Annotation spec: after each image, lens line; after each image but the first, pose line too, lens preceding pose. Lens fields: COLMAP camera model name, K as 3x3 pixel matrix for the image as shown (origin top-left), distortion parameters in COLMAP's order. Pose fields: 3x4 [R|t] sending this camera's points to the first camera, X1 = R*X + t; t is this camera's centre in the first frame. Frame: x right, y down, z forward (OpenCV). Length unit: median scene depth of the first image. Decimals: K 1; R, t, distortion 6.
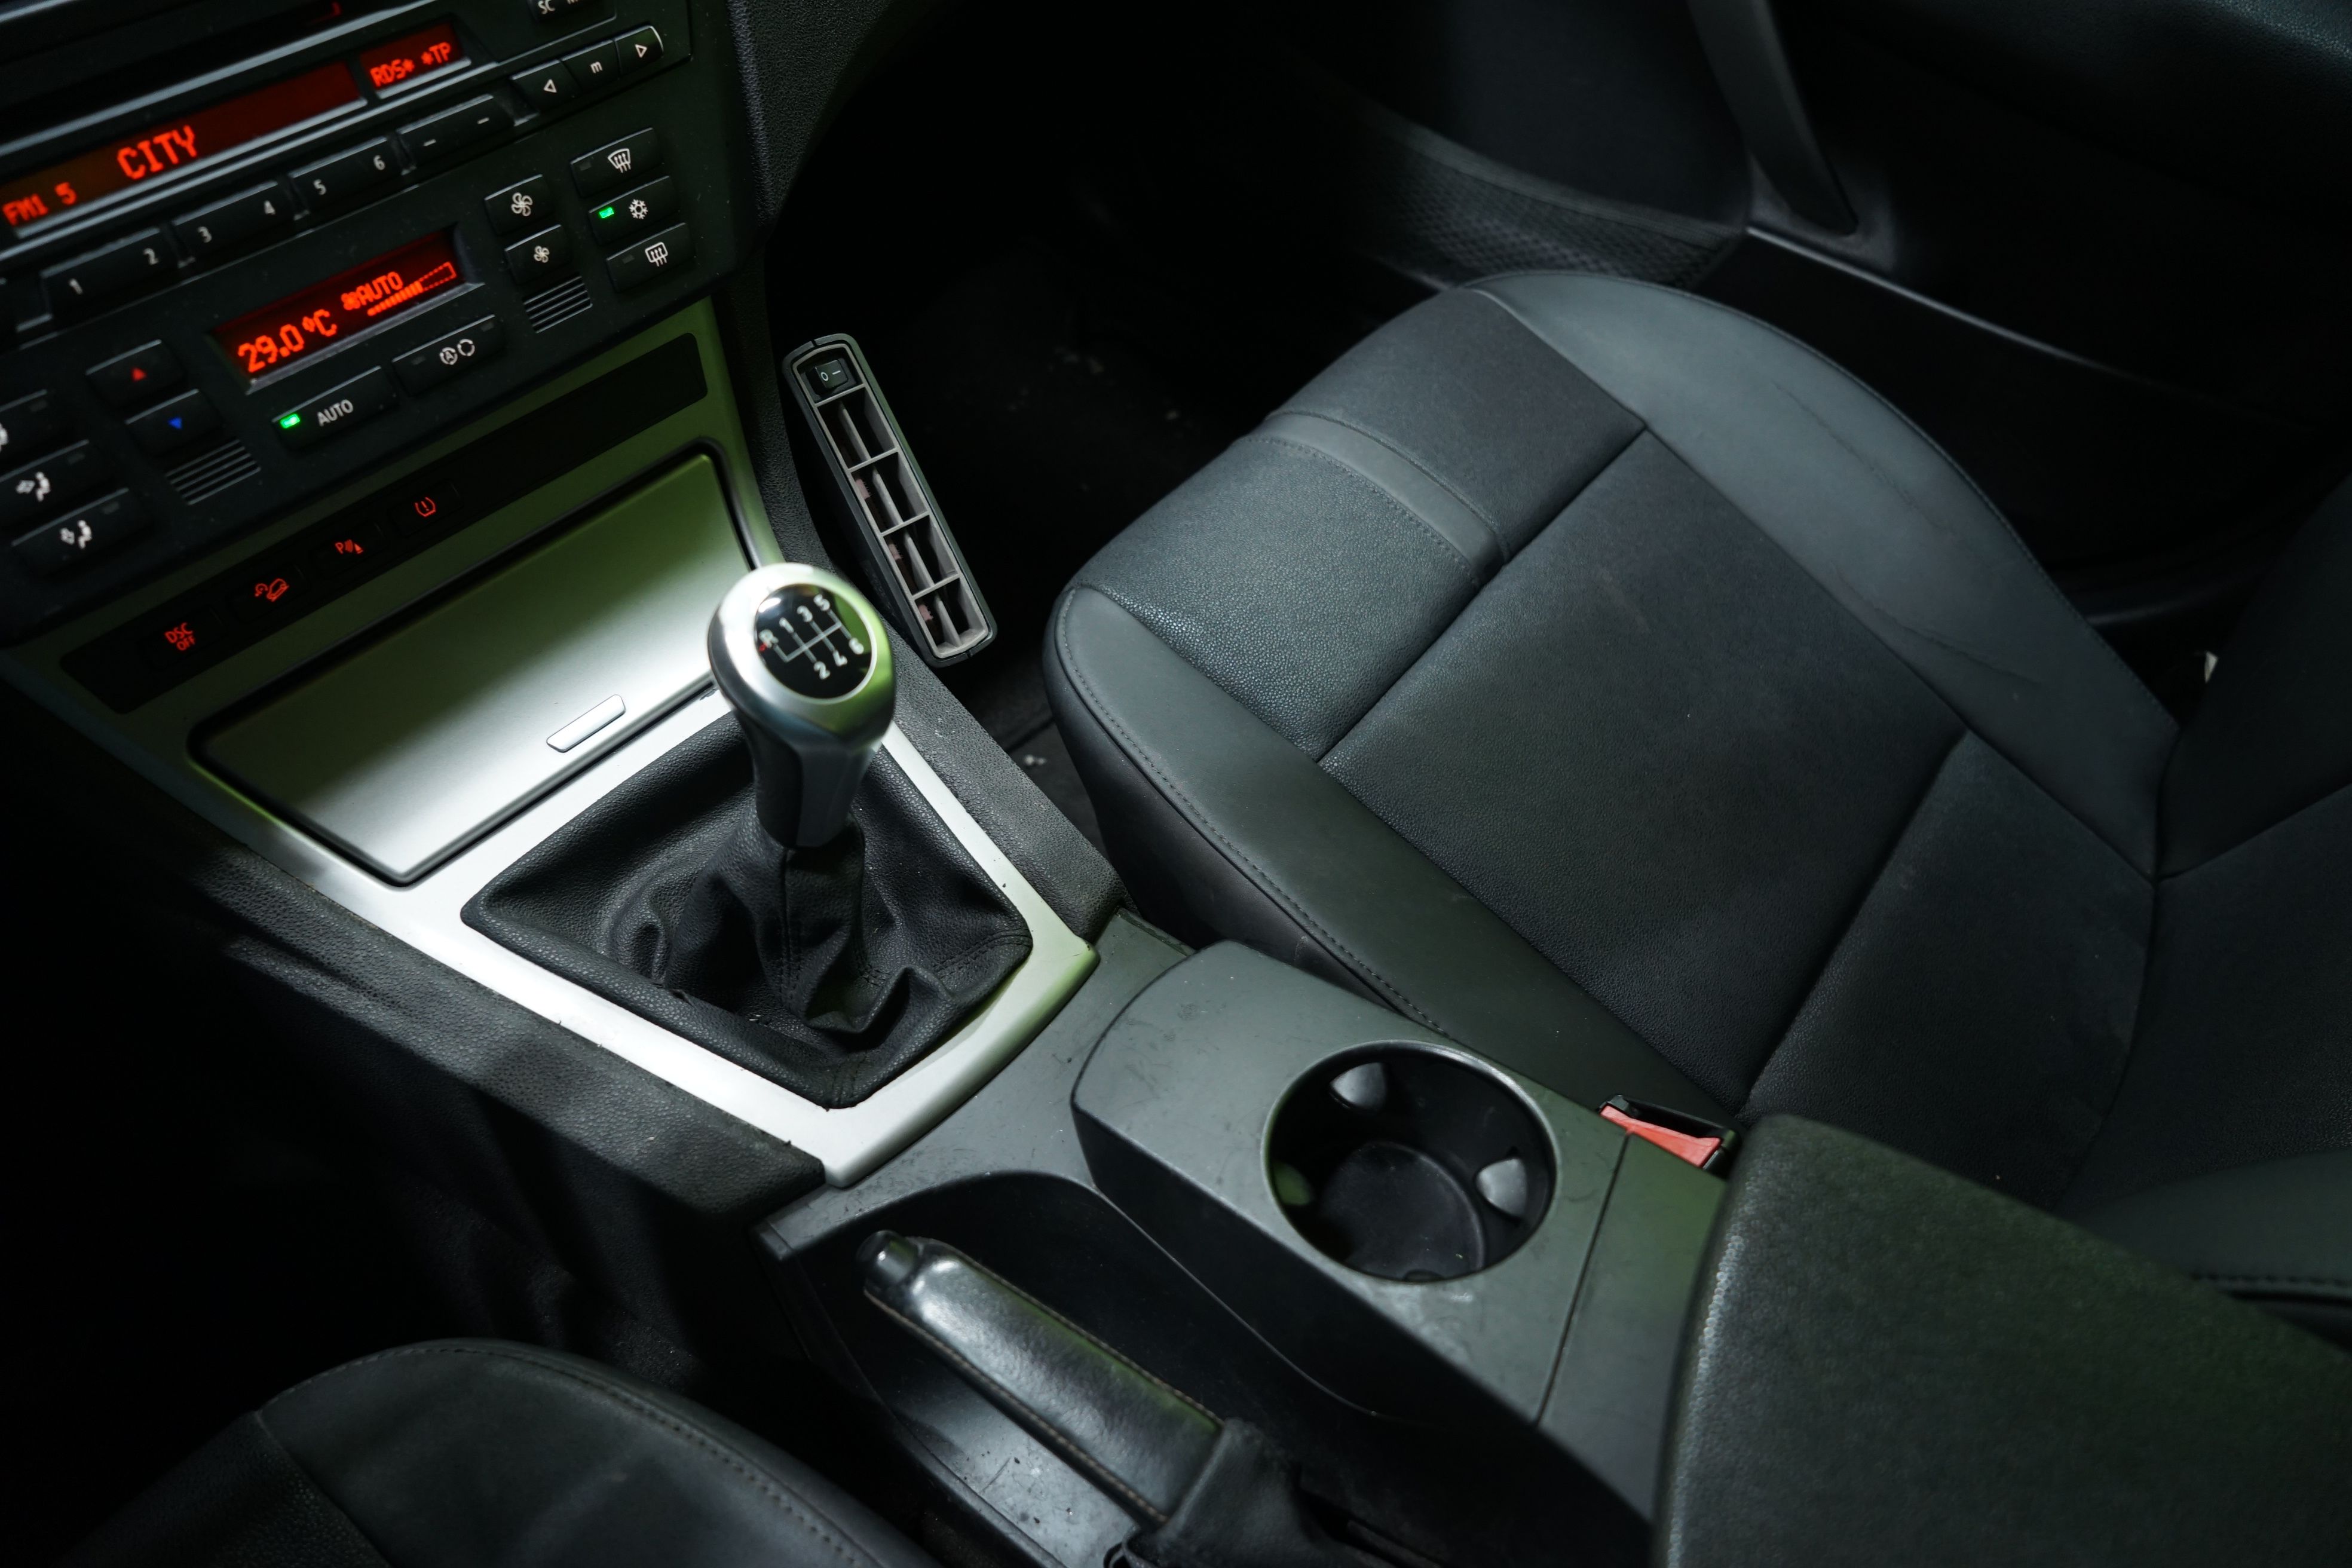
lens RADIAL K [[1555.9, 0, 1160.7], [0, 1555.9, 806.8], [0, 0, 1]] dist [-0.043161, 0.036498]
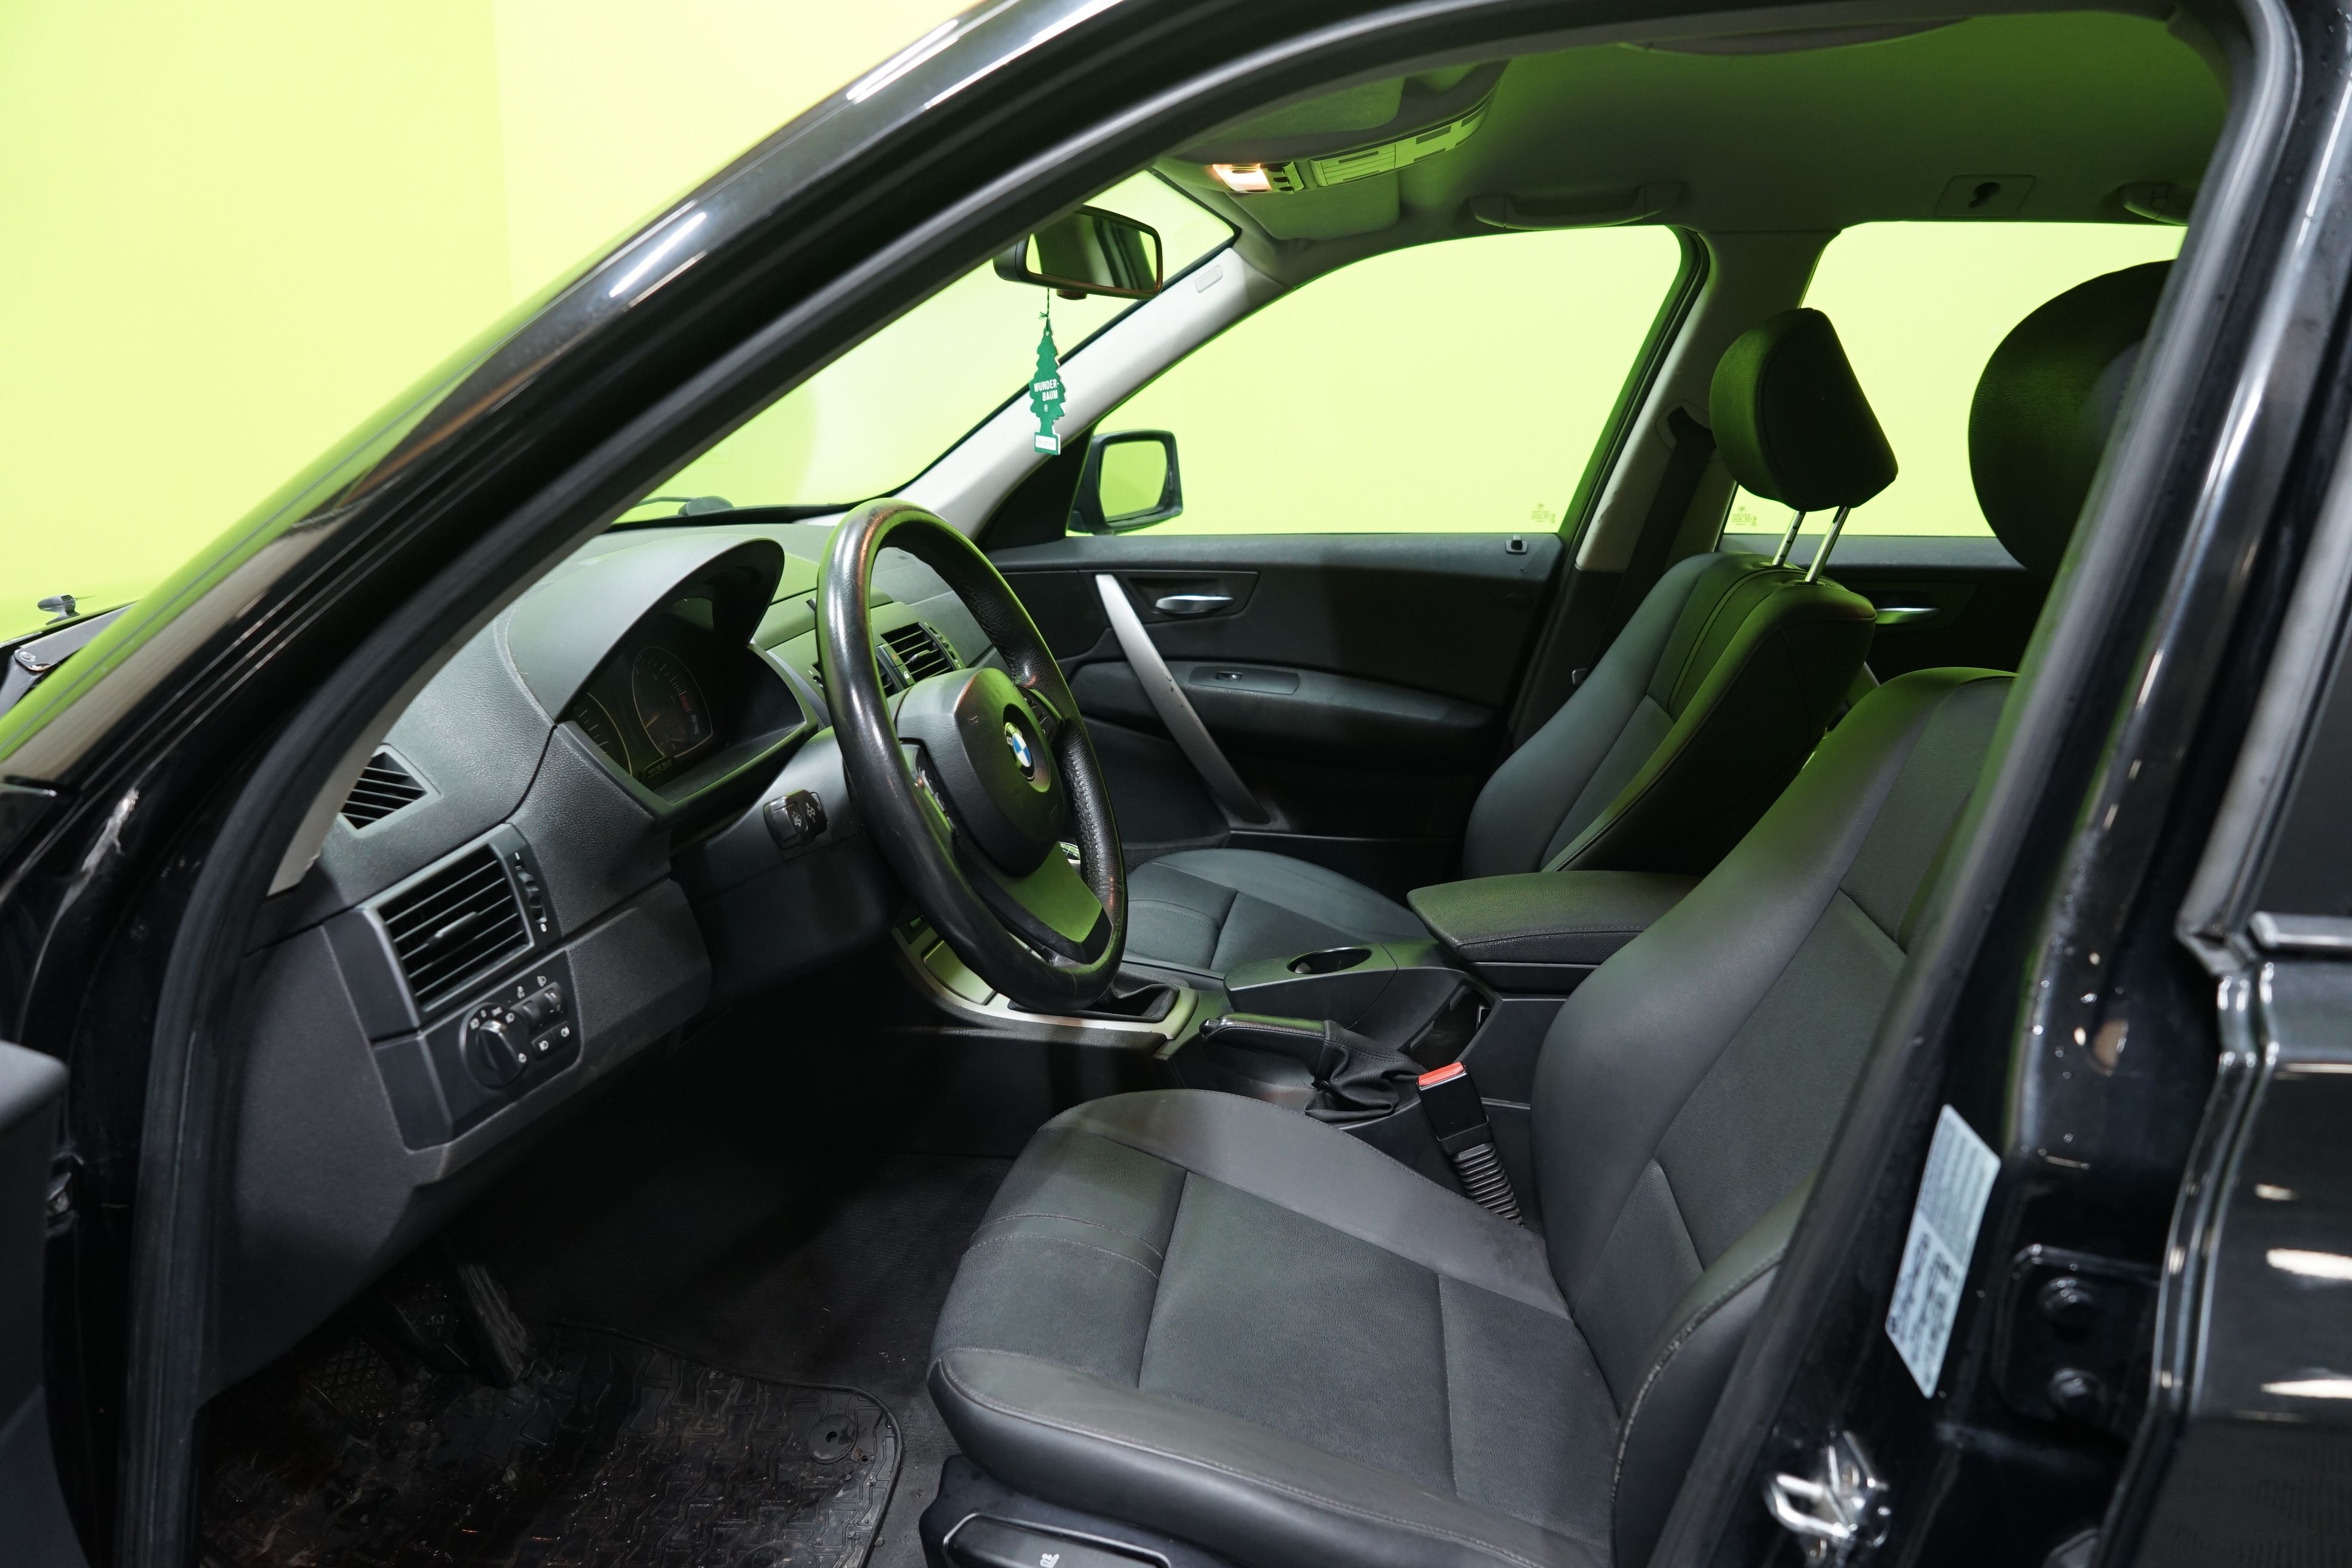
lens RADIAL K [[1555.9, 0, 1160.7], [0, 1555.9, 806.8], [0, 0, 1]] dist [-0.043161, 0.036498]
pose [[0.873198, -0.156413, 0.461585, -1.520152], [0.389490, 0.793264, -0.468007, 1.267484], [-0.292956, 0.588445, 0.753597, -1.510745]]
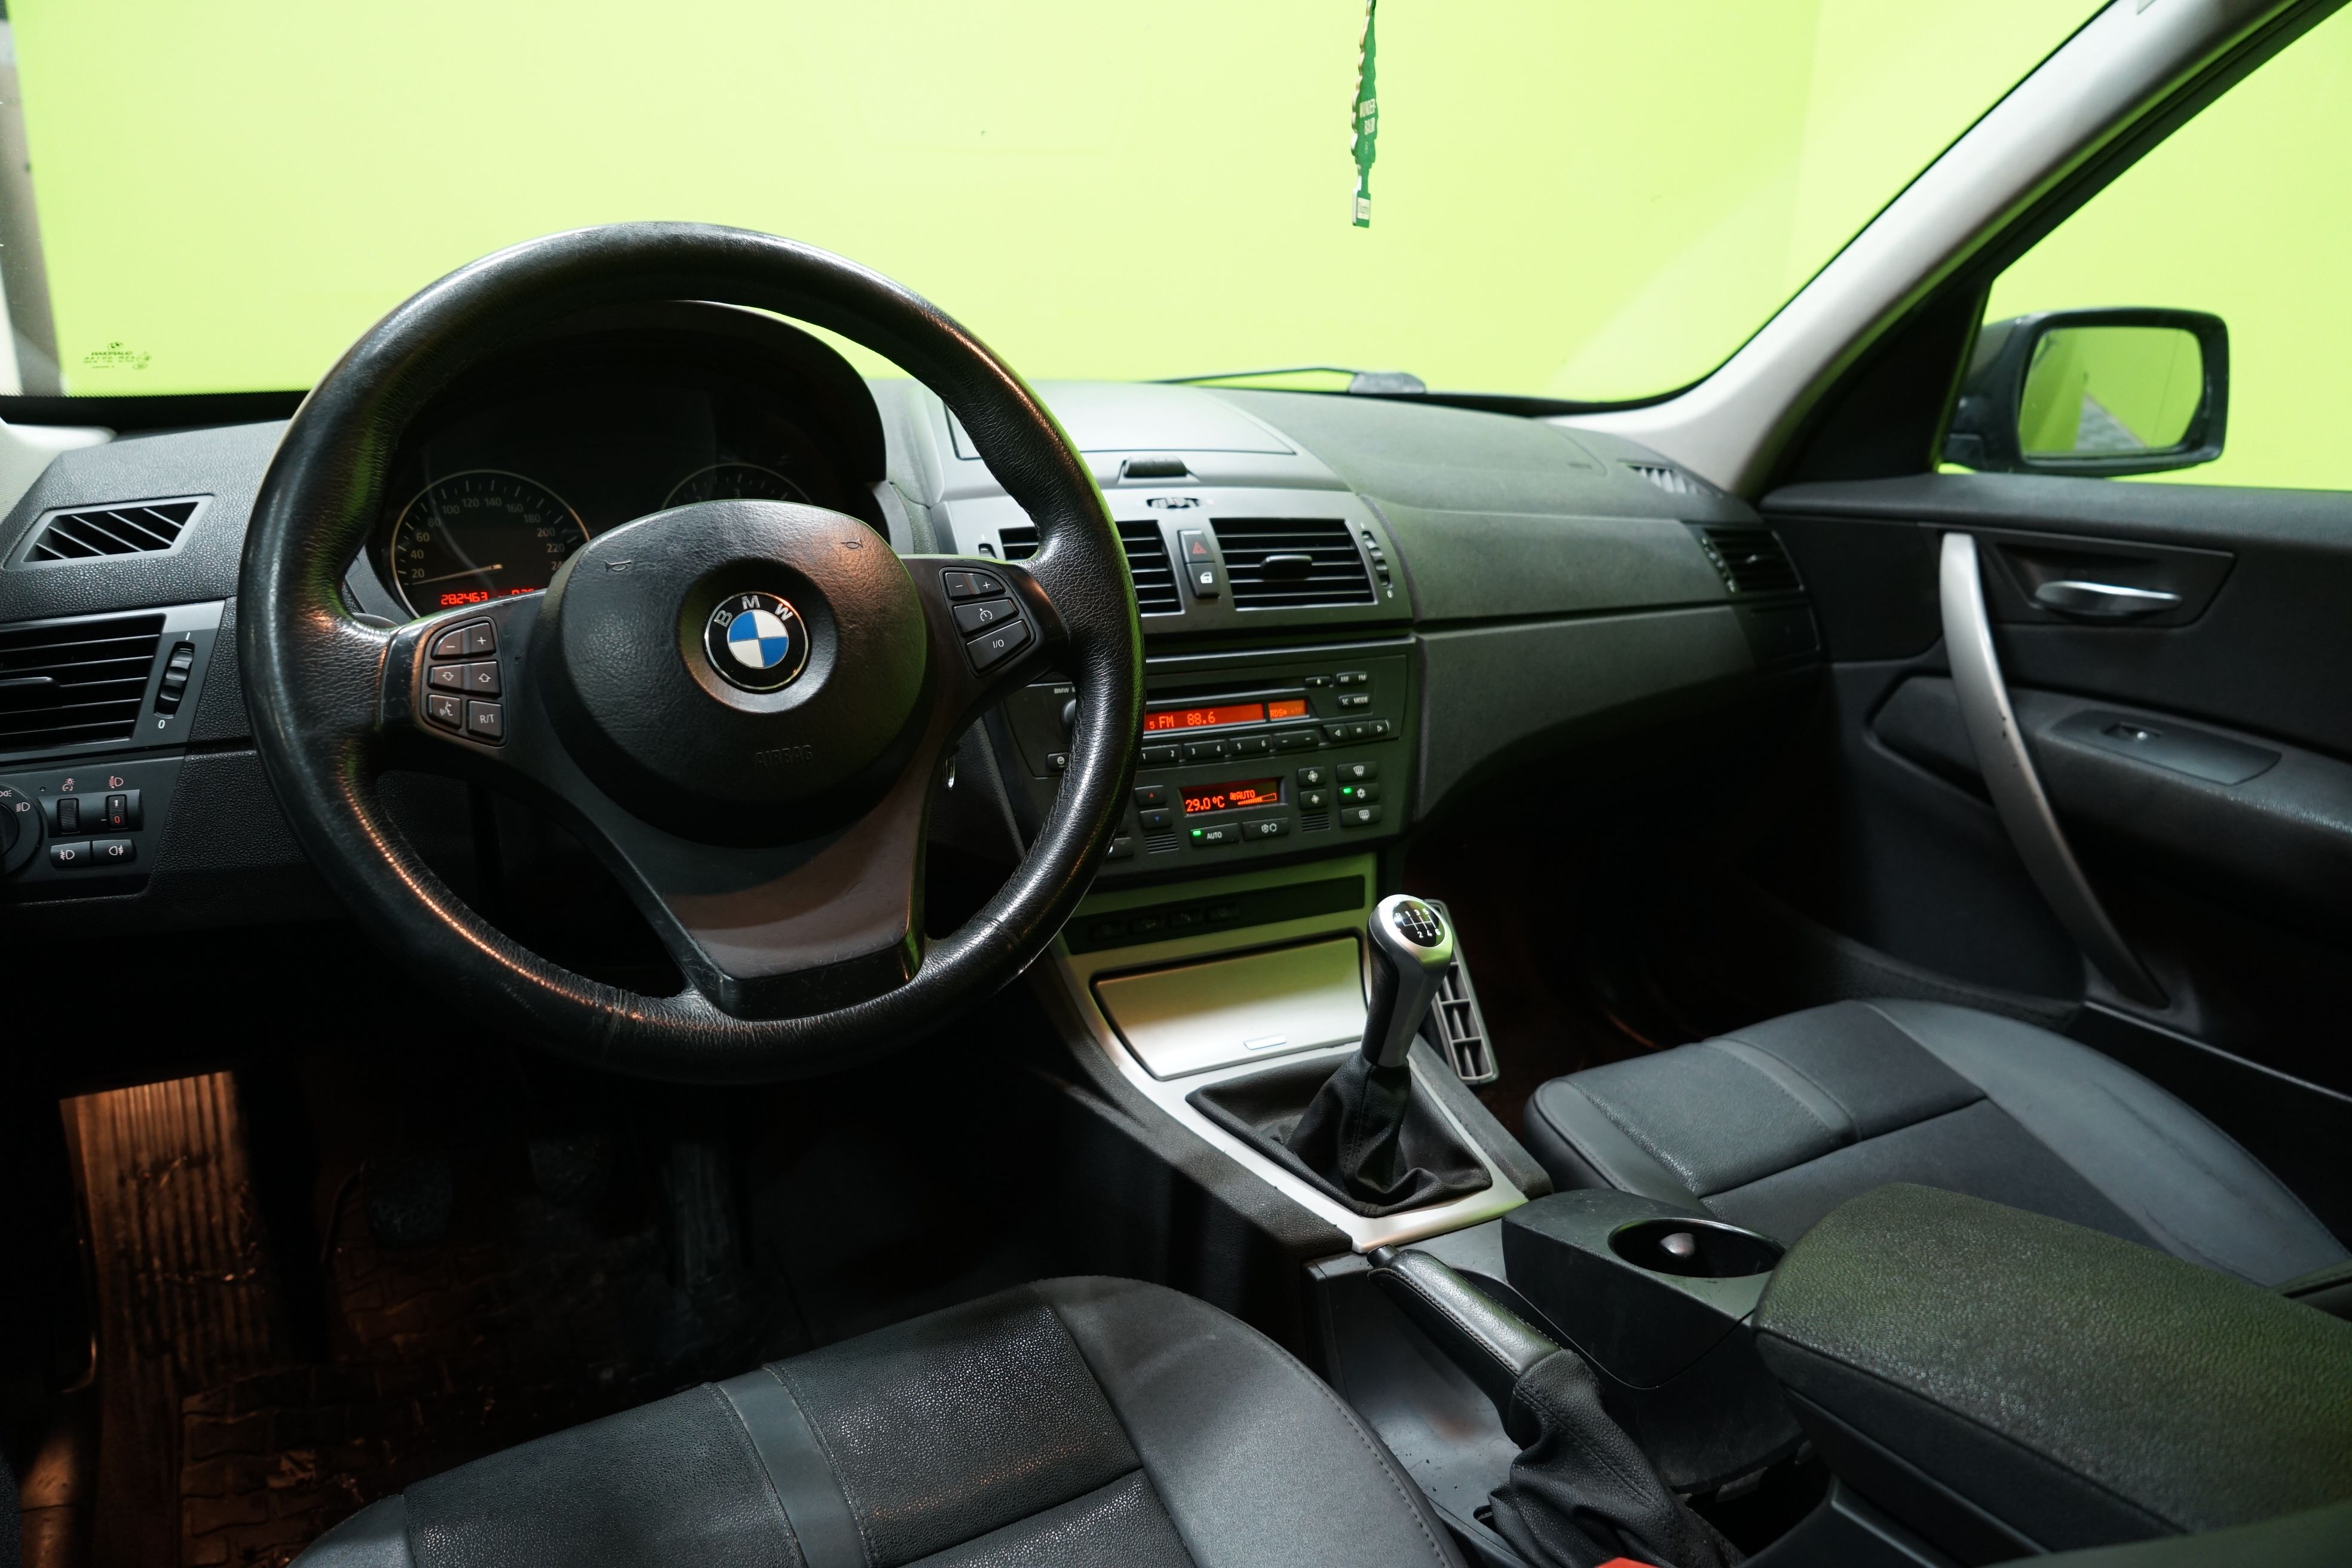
lens RADIAL K [[1555.9, 0, 1160.7], [0, 1555.9, 806.8], [0, 0, 1]] dist [-0.043161, 0.036498]
pose [[0.930946, 0.089948, -0.353906, 0.151102], [-0.276611, 0.806417, -0.522665, 0.793494], [0.238383, 0.584467, 0.775611, -0.673328]]
